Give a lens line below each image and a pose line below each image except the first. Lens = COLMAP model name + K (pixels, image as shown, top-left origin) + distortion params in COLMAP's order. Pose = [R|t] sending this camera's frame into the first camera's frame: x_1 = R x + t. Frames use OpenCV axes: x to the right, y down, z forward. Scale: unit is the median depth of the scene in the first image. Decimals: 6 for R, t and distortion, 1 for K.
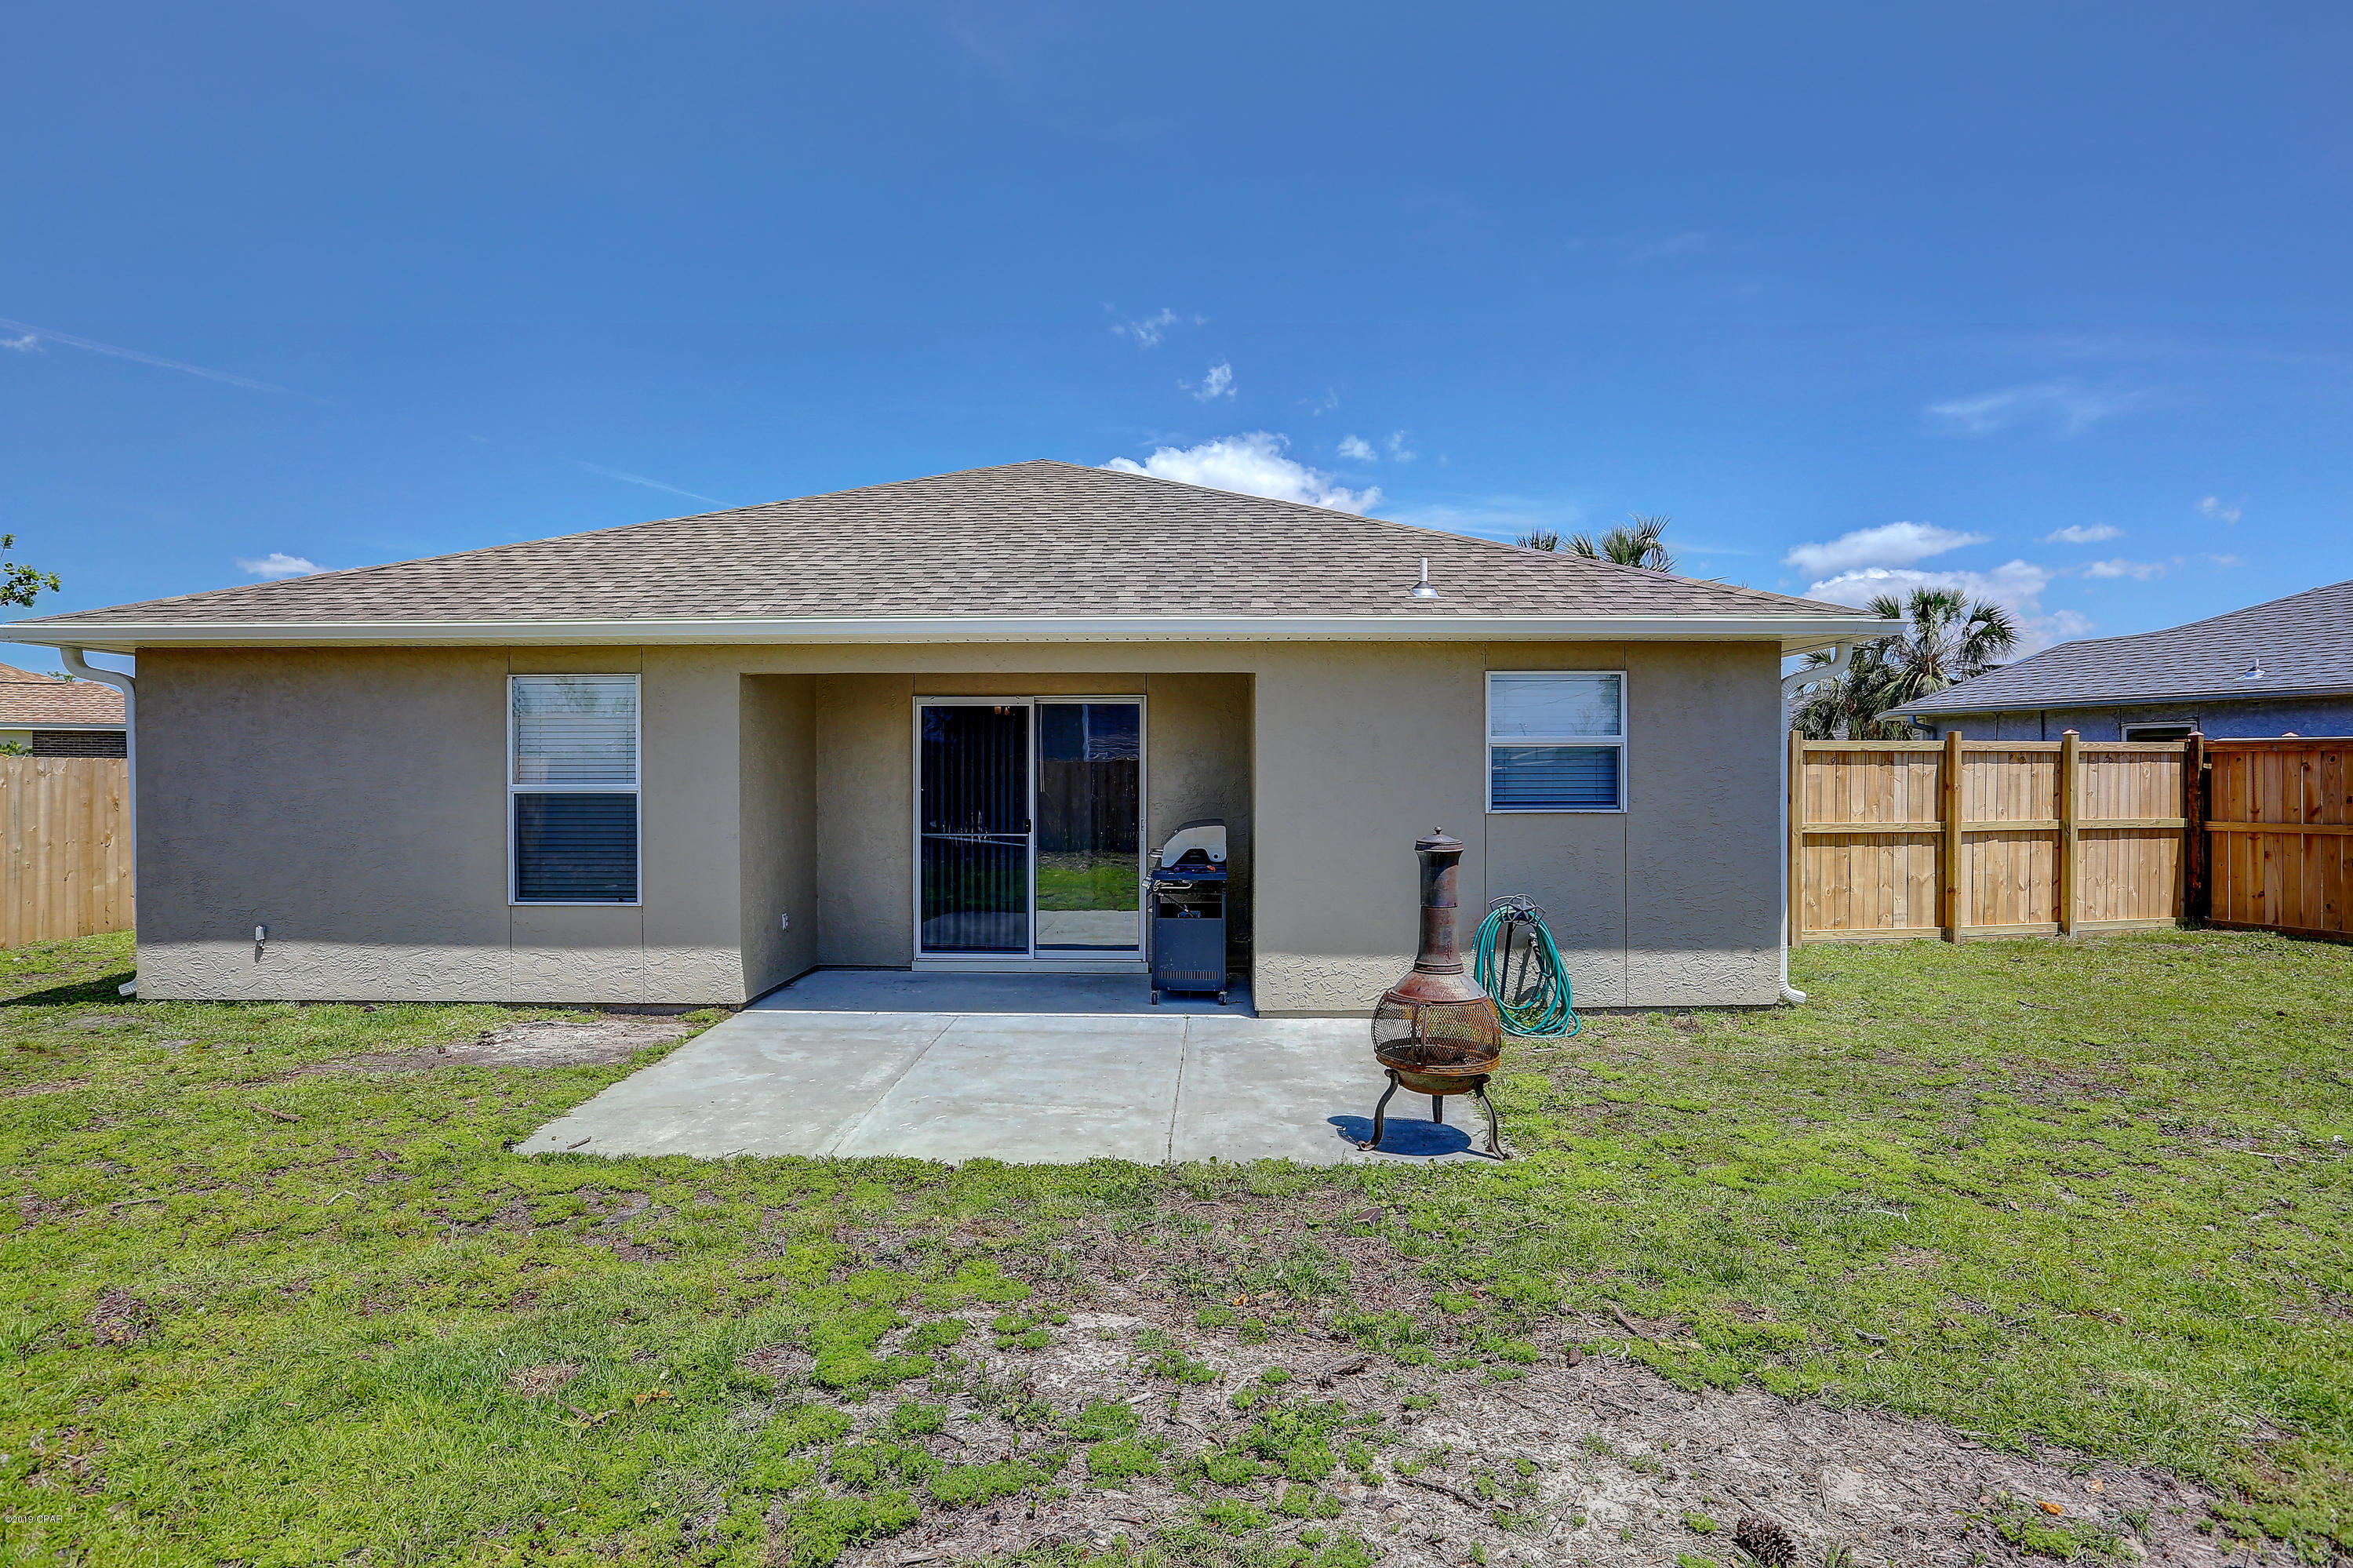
lens RADIAL K [[1225.0, 0, 1179.9], [0, 1225.0, 780.6], [0, 0, 1]] dist [-0.022789, 0.001689]
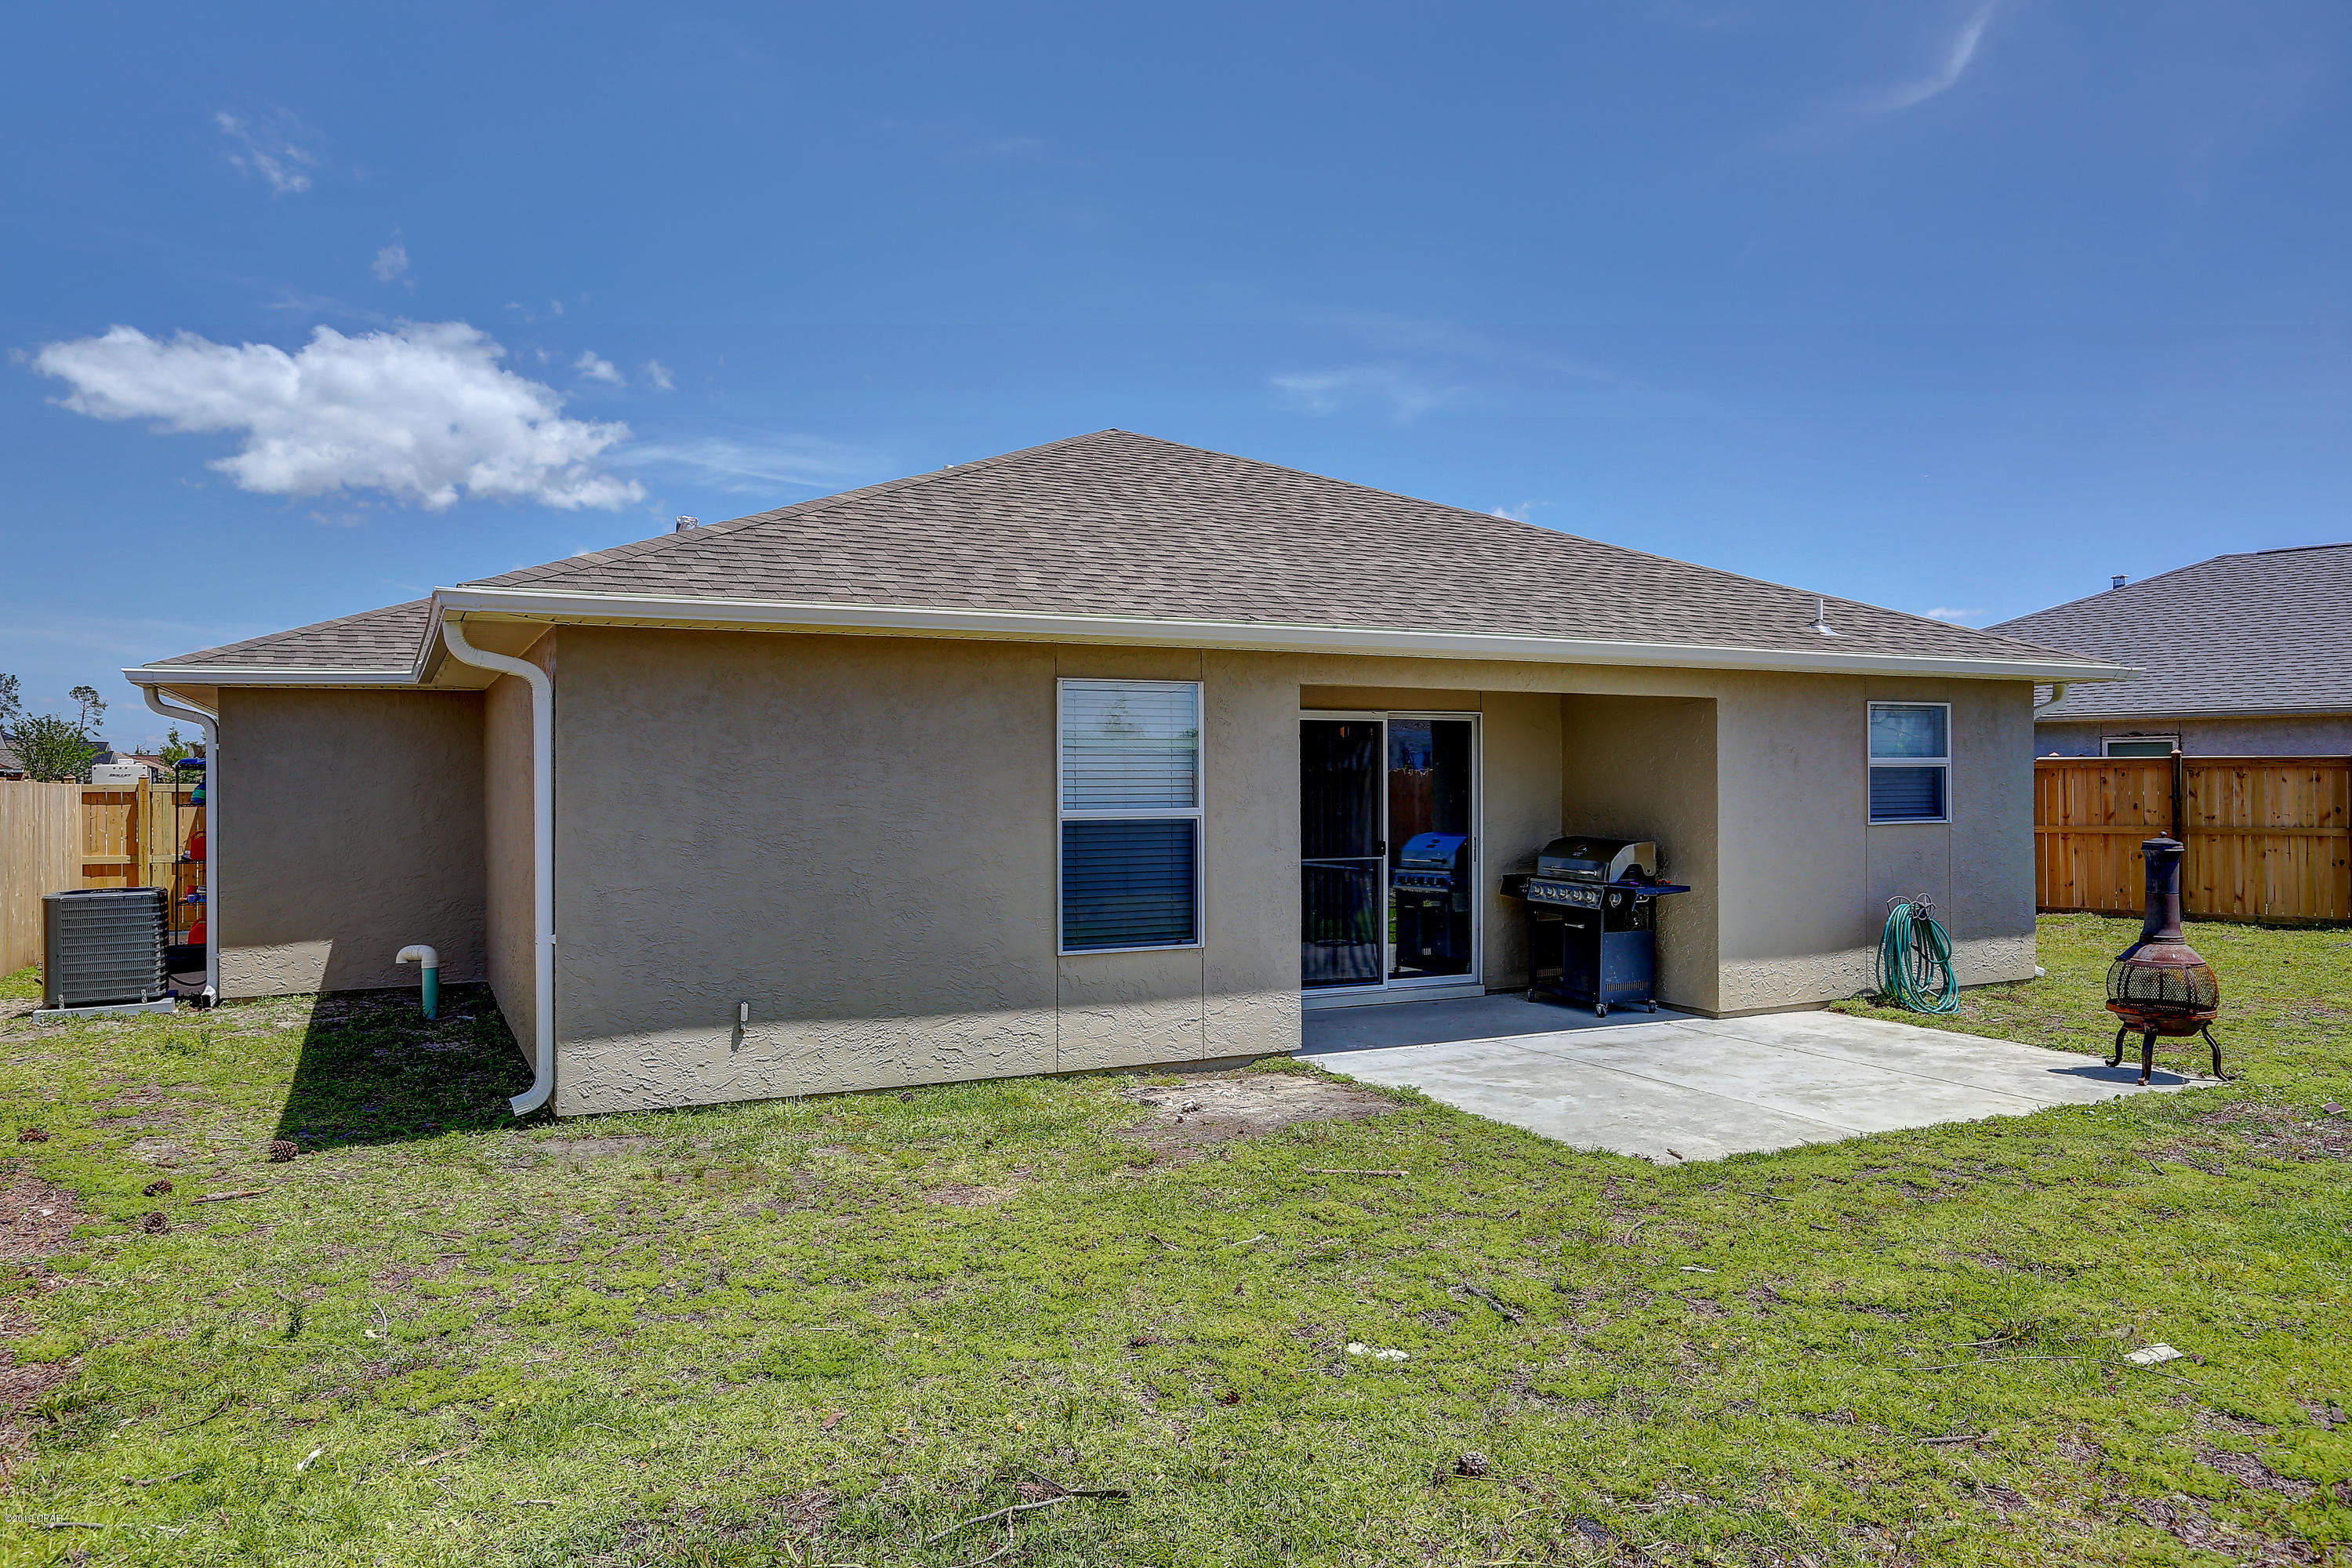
lens RADIAL K [[1589.3, 0, 1162.7], [0, 1589.3, 785.2], [0, 0, 1]] dist [-0.010843, 0.000784]
pose [[0.878943, -0.004069, 0.476910, -0.924457], [0.006884, 0.999968, -0.004155, -0.008307], [-0.476878, 0.006936, 0.878942, 0.012621]]
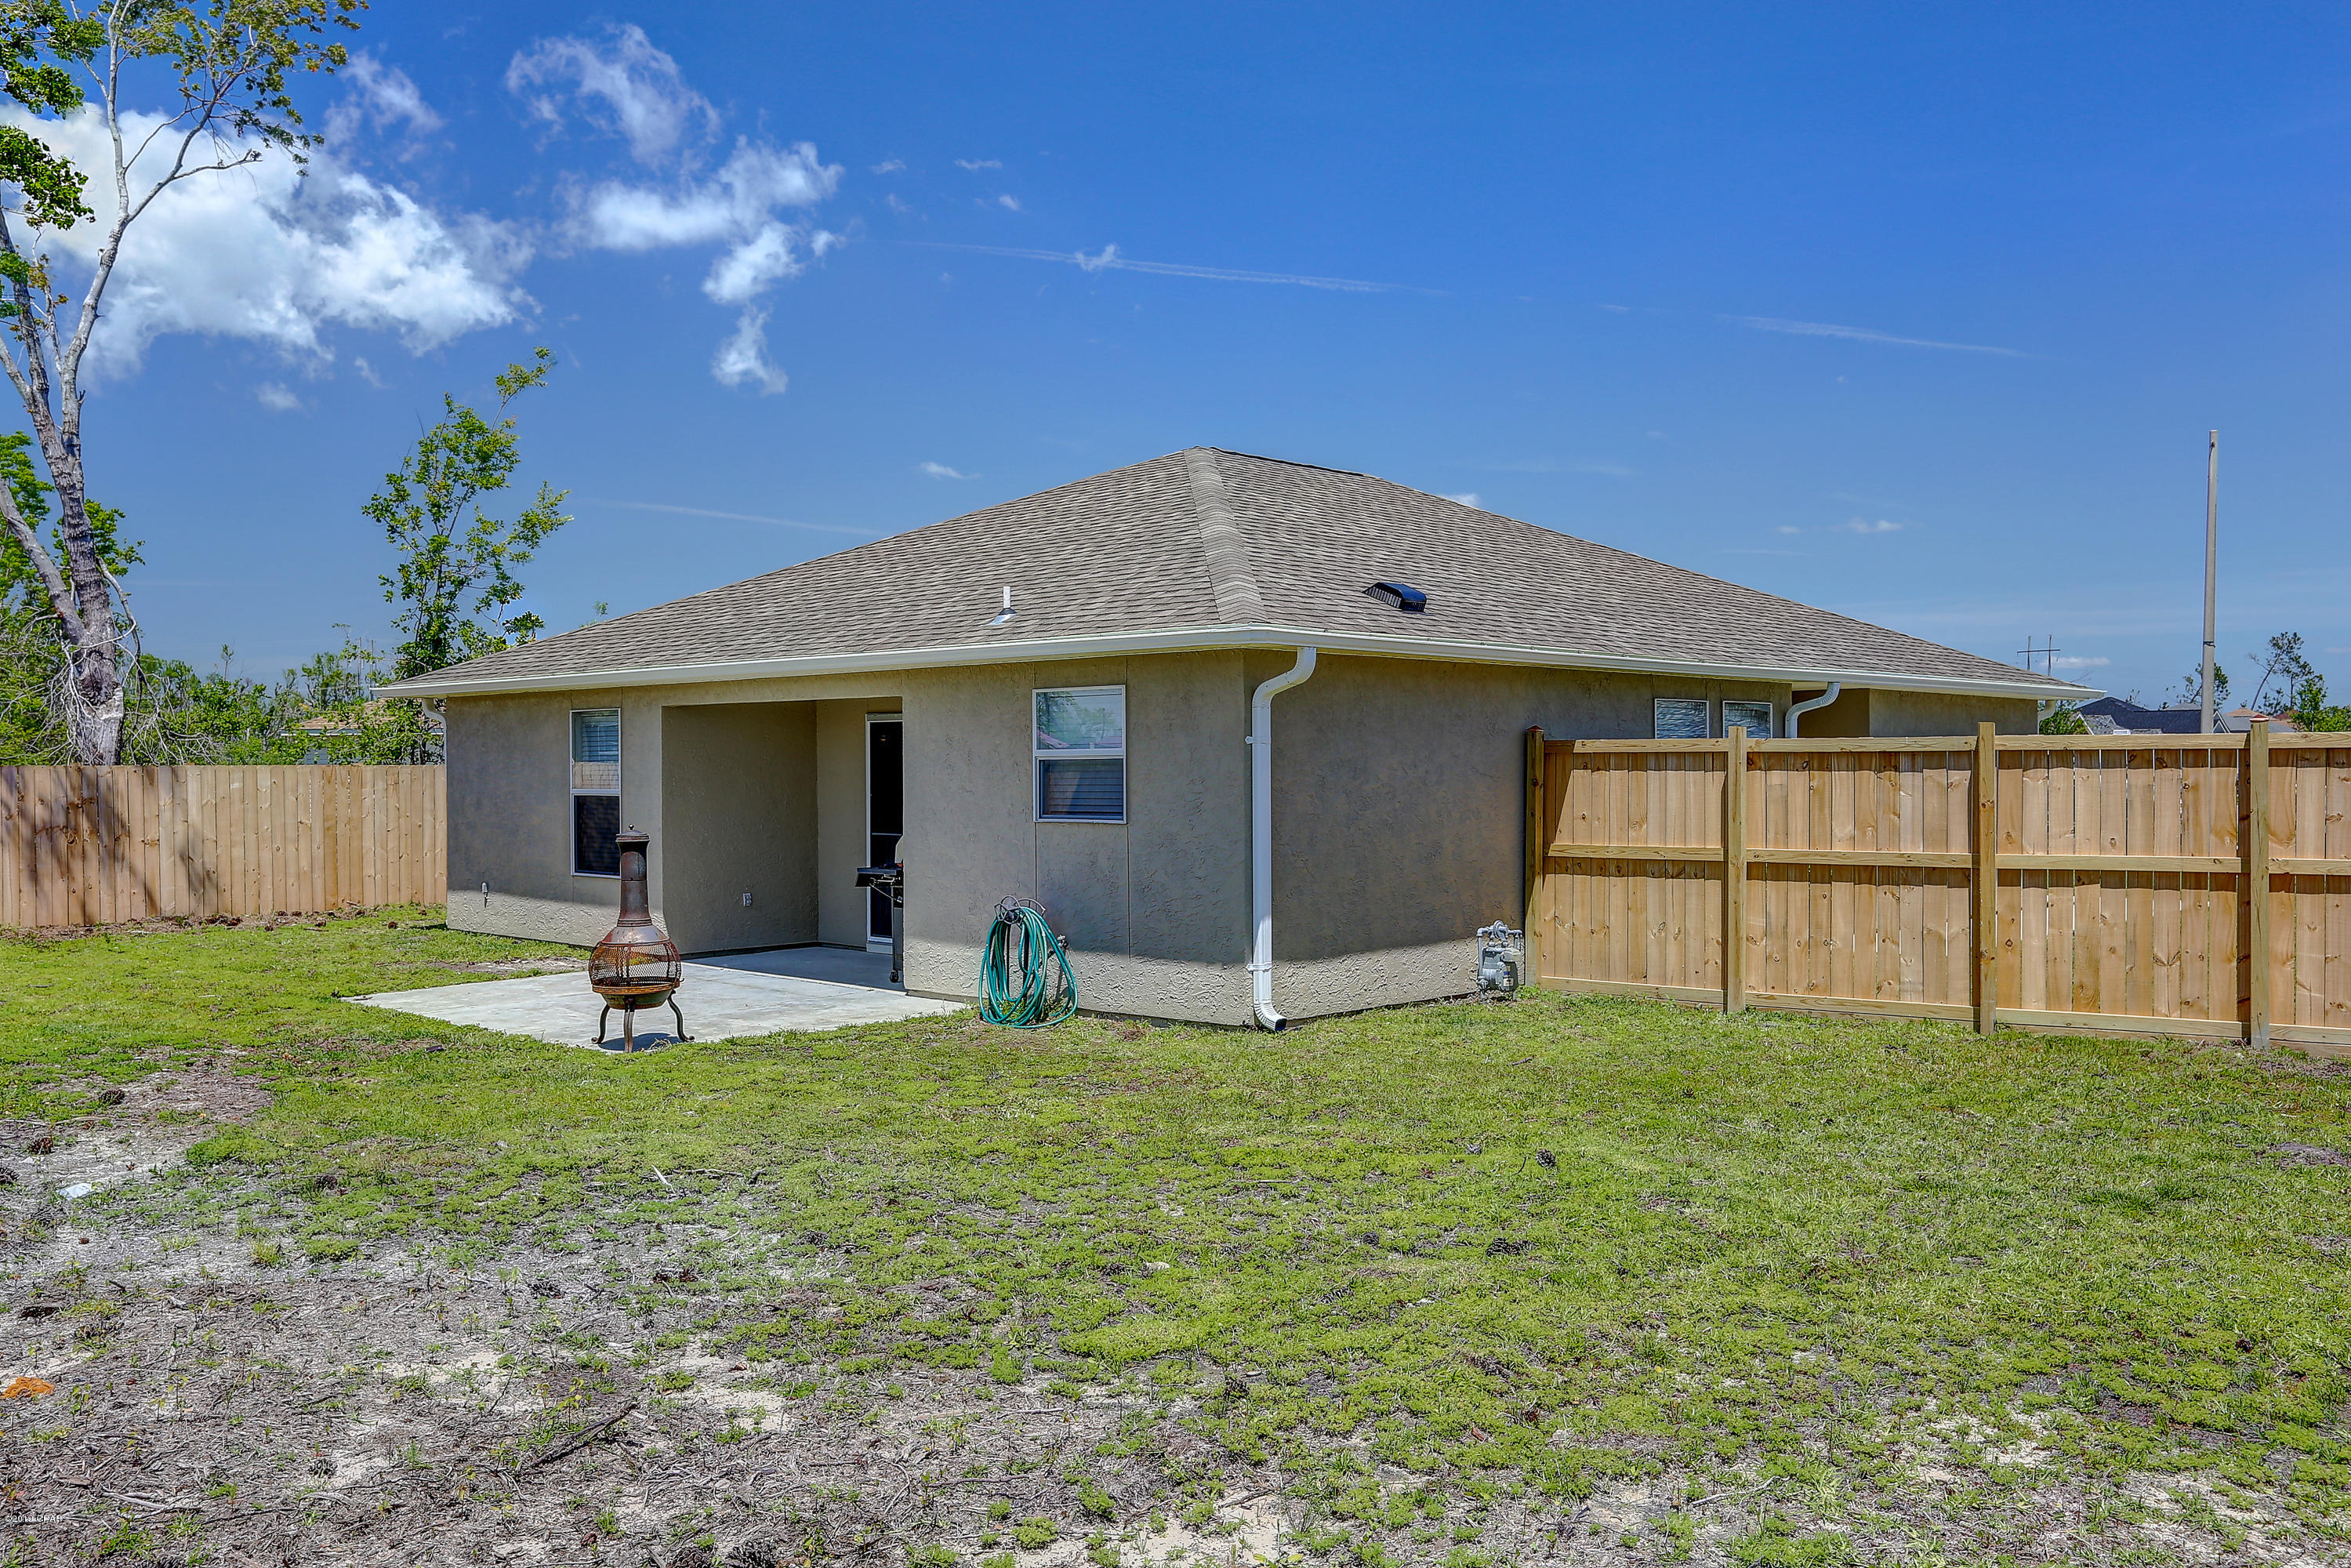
lens RADIAL K [[1866.2, 0, 1160.0], [0, 1866.2, 780.5], [0, 0, 1]] dist [-0.013456, 0.007944]
pose [[0.735999, 0.004023, -0.676971, 1.285068], [-0.002392, 0.999992, 0.003342, -0.012930], [0.676979, -0.000840, 0.736002, -0.116804]]
